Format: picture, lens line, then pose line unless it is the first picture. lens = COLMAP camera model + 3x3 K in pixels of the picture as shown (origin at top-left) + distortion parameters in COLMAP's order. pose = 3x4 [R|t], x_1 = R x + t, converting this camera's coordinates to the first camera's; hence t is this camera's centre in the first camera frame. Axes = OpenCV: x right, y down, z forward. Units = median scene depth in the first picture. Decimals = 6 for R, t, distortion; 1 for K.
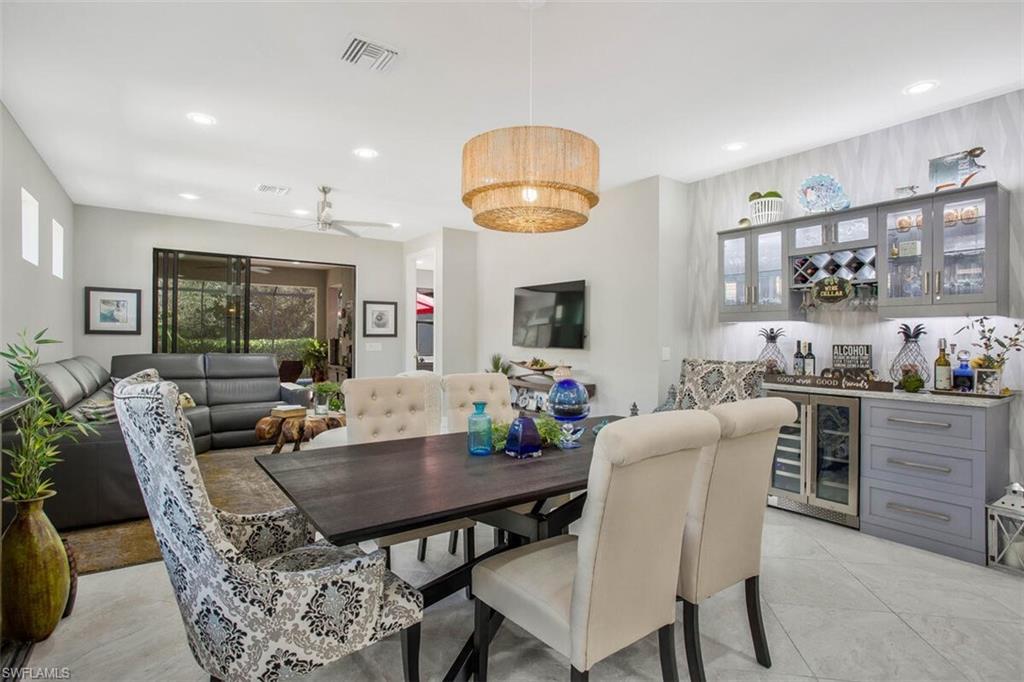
lens RADIAL K [[543.3, 0, 513.8], [0, 543.3, 345.8], [0, 0, 1]] dist [-0.032768, 0.017080]
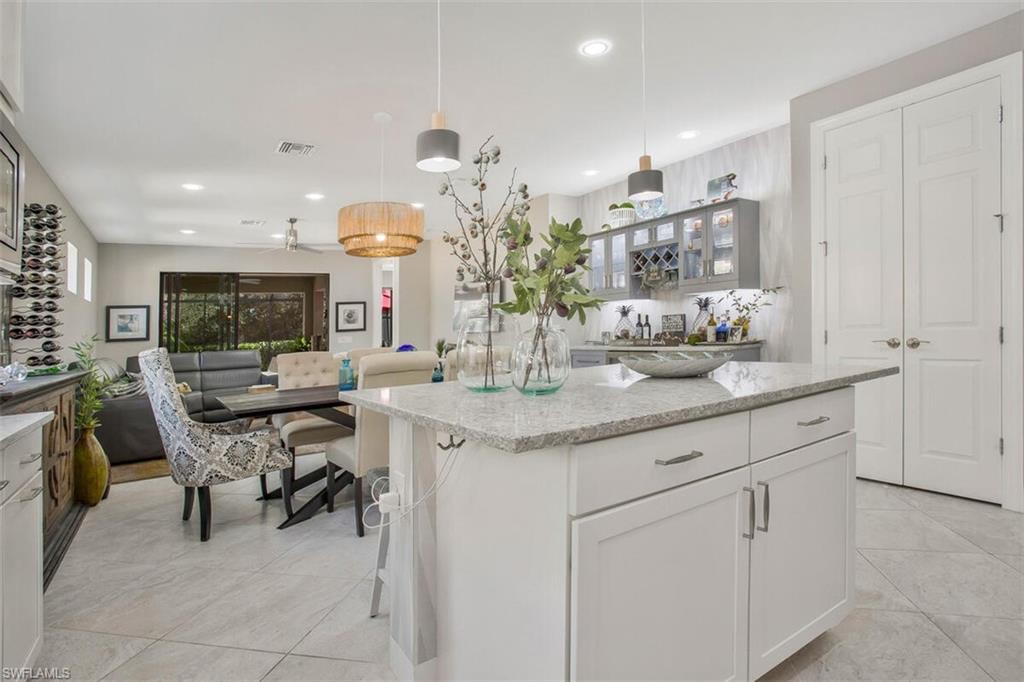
lens RADIAL K [[543.3, 0, 528.5], [0, 543.3, 281.5], [0, 0, 1]] dist [-0.032768, 0.017080]
pose [[0.998200, -0.059046, 0.010525, 0.200695], [0.059806, 0.993139, -0.100491, 0.024121], [-0.004519, 0.100939, 0.994882, -0.290414]]
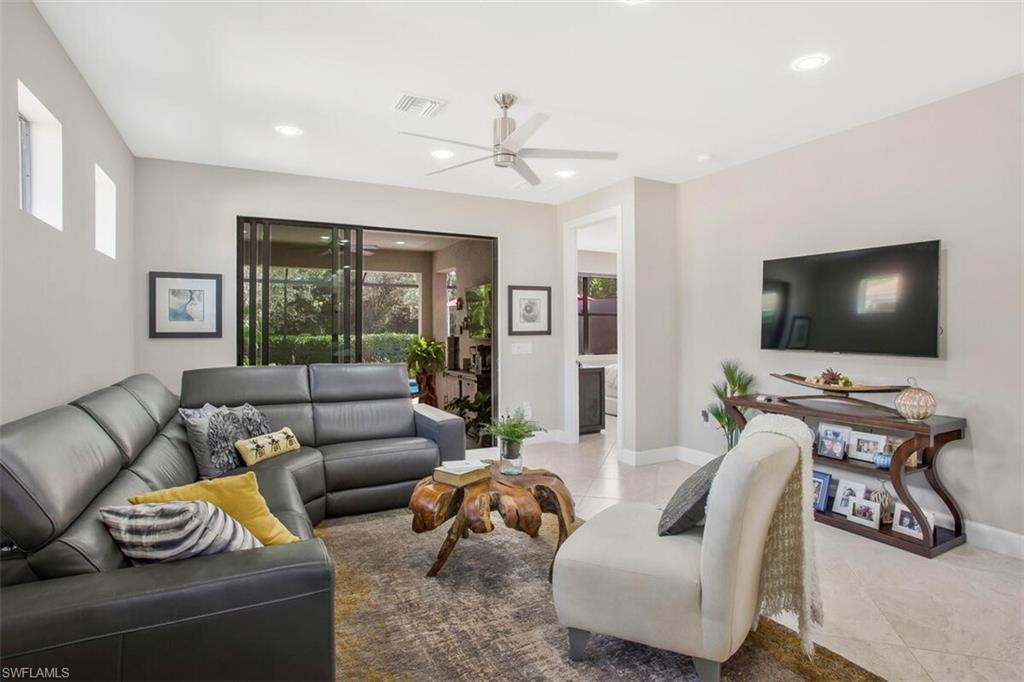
lens RADIAL K [[543.3, 0, 507.1], [0, 543.3, 332.5], [0, 0, 1]] dist [-0.032768, 0.017080]
pose [[0.992149, -0.010446, -0.124623, -0.291416], [0.009591, 0.999926, -0.007459, -0.023270], [0.124692, 0.006205, 0.992176, 0.426558]]
